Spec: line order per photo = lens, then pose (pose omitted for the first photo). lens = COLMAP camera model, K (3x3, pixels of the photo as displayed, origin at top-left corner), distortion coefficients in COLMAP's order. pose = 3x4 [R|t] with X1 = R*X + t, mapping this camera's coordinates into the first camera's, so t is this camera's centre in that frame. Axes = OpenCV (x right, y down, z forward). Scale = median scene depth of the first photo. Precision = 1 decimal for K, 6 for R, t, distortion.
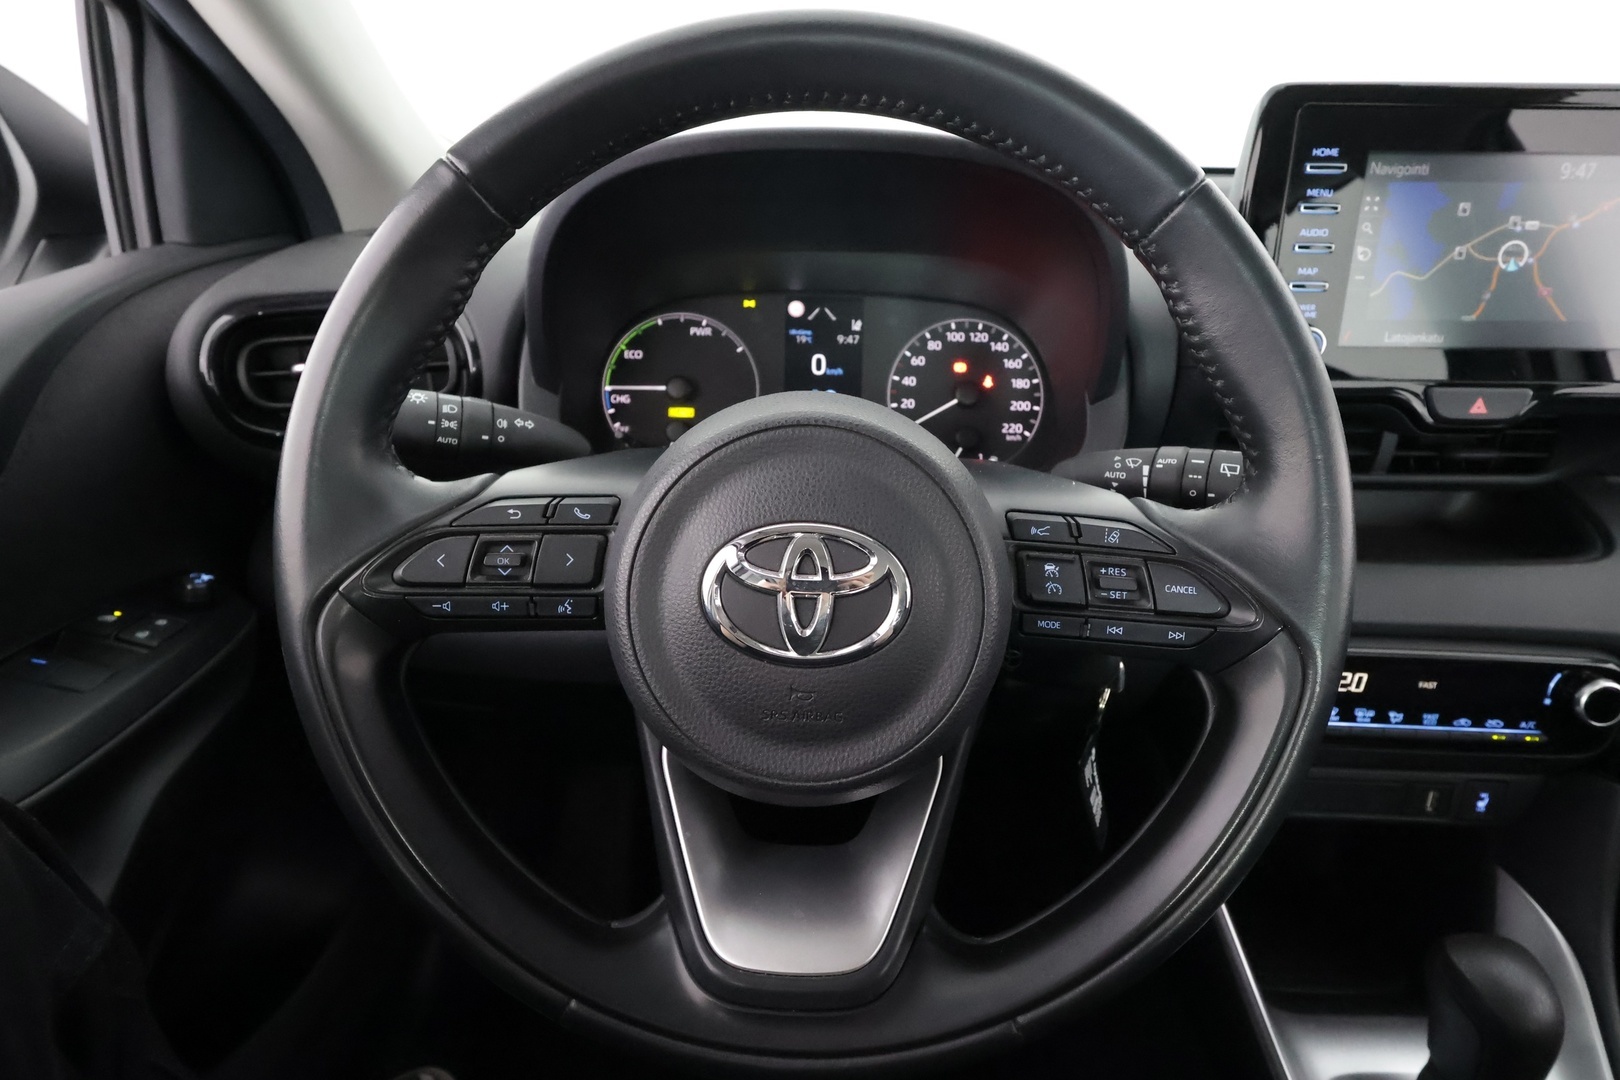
lens RADIAL K [[909.6, 0, 805.0], [0, 909.6, 541.8], [0, 0, 1]] dist [-0.000323, -0.000192]
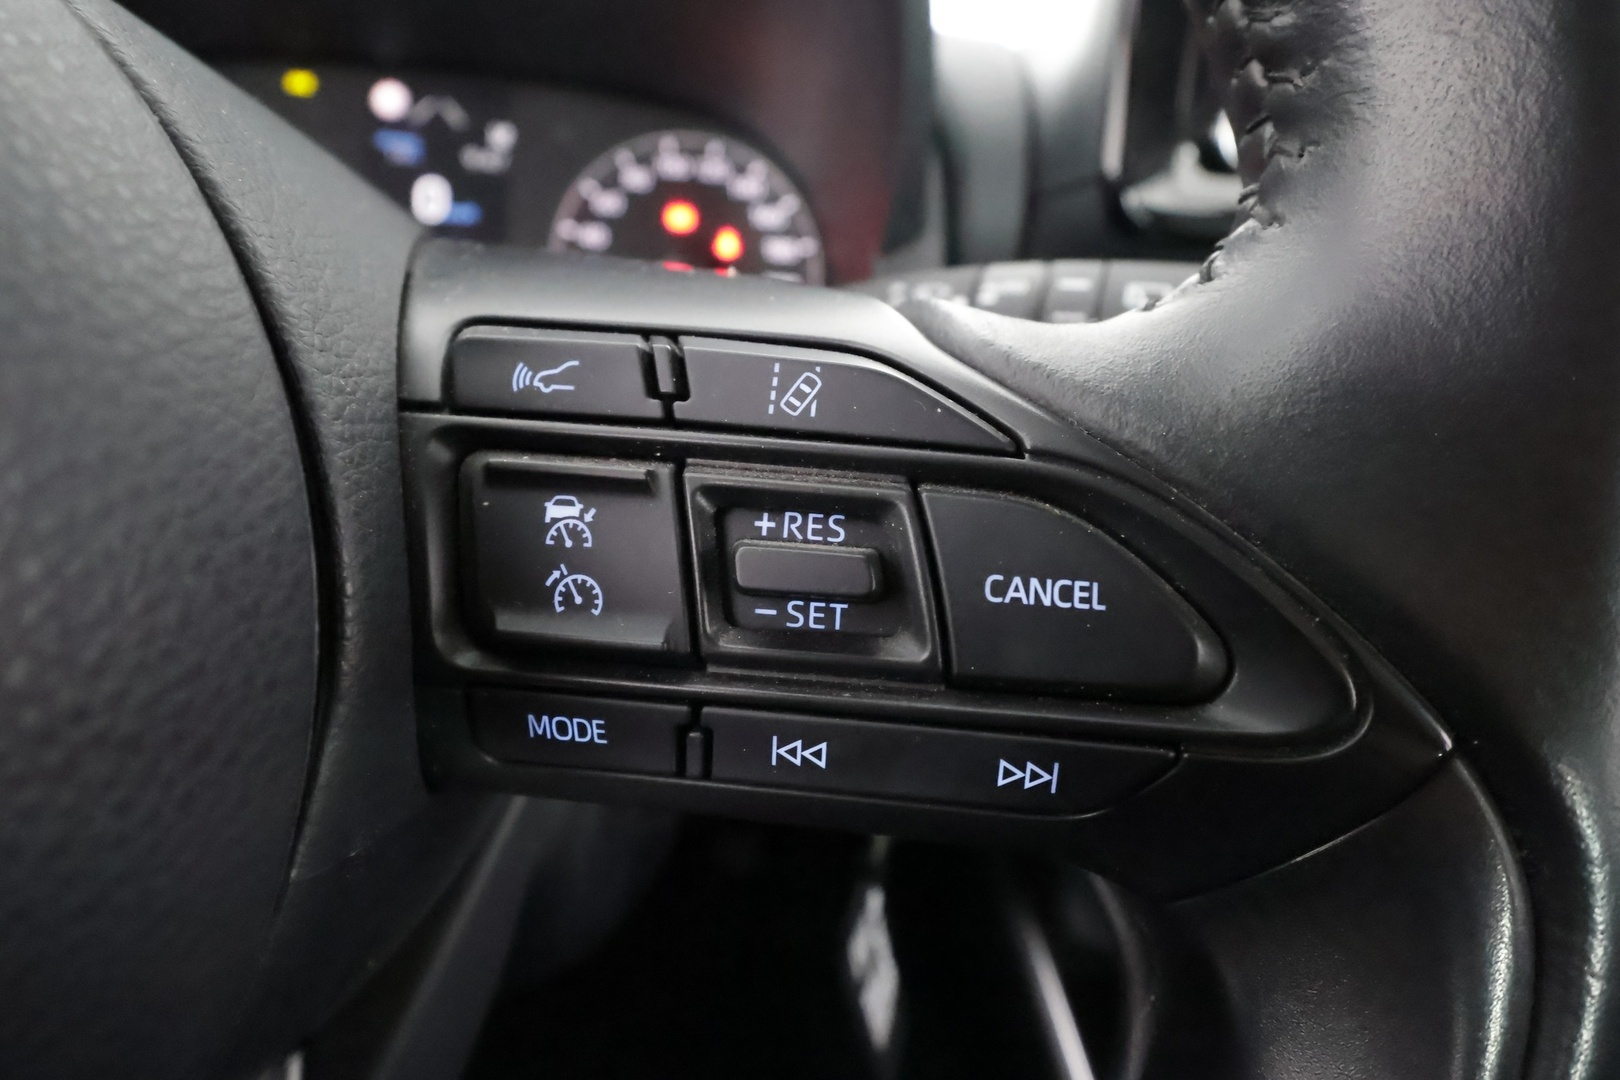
lens RADIAL K [[909.6, 0, 813.0], [0, 909.6, 544.7], [0, 0, 1]] dist [-0.000323, -0.000192]
pose [[0.987484, -0.002339, 0.157704, 0.297136], [0.001570, 0.999986, 0.005000, 0.036244], [-0.157714, -0.004690, 0.987474, 0.728867]]
